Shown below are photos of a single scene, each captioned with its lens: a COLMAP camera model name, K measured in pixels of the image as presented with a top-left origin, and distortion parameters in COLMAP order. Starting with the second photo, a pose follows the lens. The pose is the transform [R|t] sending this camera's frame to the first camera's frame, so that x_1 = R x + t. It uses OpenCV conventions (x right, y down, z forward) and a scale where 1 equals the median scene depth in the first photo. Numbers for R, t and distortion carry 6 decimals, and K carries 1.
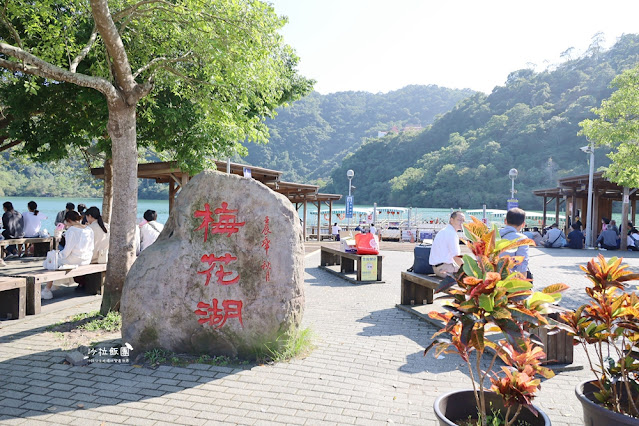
lens RADIAL K [[458.2, 0, 332.9], [0, 458.2, 223.5], [0, 0, 1]] dist [0.011200, 0.002453]
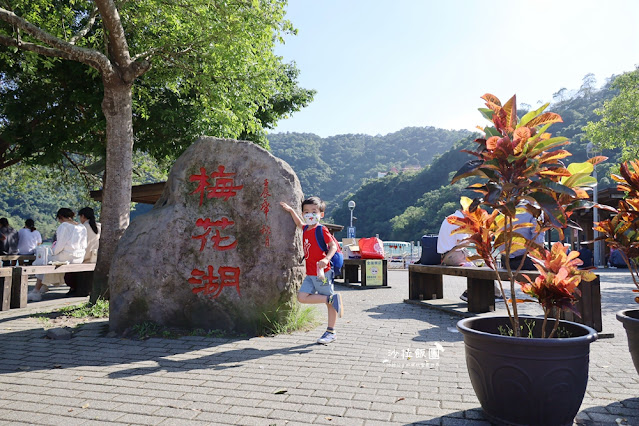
lens RADIAL K [[458.2, 0, 332.9], [0, 458.2, 223.5], [0, 0, 1]] dist [0.011200, 0.002453]
pose [[0.999868, -0.016083, -0.002431, -0.004659], [0.015795, 0.995733, -0.090916, 0.128147], [0.003883, 0.090866, 0.995856, 0.054096]]
